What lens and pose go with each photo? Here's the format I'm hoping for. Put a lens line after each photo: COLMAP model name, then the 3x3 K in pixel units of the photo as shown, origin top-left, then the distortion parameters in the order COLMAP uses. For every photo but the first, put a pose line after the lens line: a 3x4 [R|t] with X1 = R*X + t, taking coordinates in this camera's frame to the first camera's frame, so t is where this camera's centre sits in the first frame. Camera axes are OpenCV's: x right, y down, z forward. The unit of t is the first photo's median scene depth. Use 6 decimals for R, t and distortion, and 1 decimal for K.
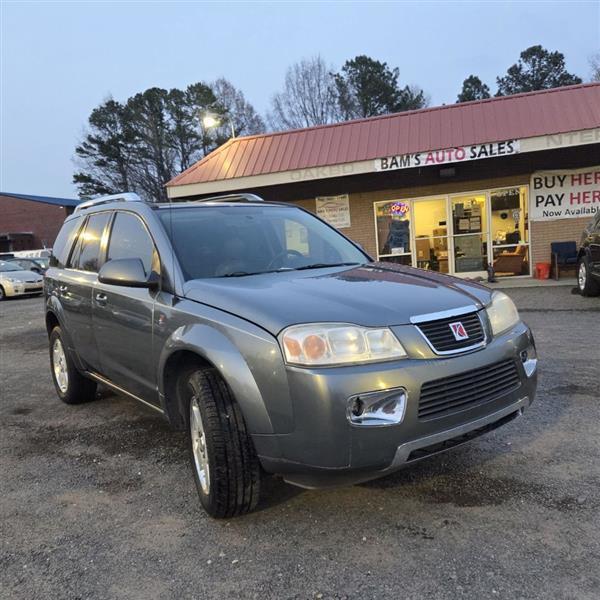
lens RADIAL K [[537.3, 0, 299.5], [0, 537.3, 308.4], [0, 0, 1]] dist [0.081044, -0.072031]
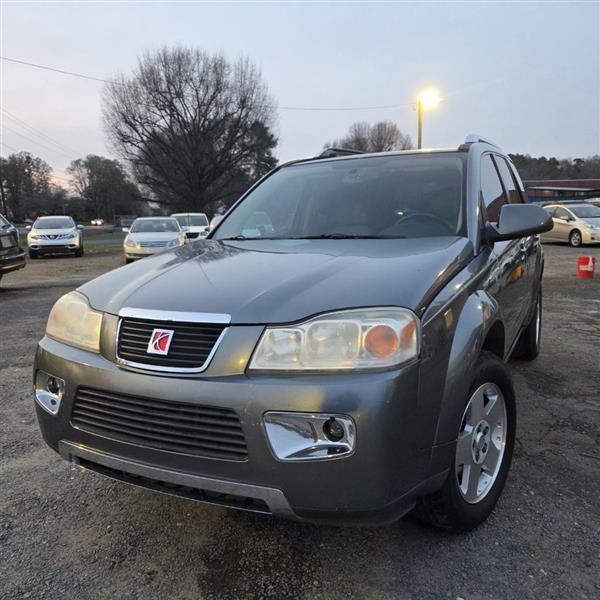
lens RADIAL K [[537.3, 0, 301.8], [0, 537.3, 312.4], [0, 0, 1]] dist [0.081044, -0.072031]
pose [[0.435460, 0.203434, -0.876920, 0.196428], [-0.105566, 0.978949, 0.174682, -0.027807], [0.893997, 0.016506, 0.447769, 0.166476]]
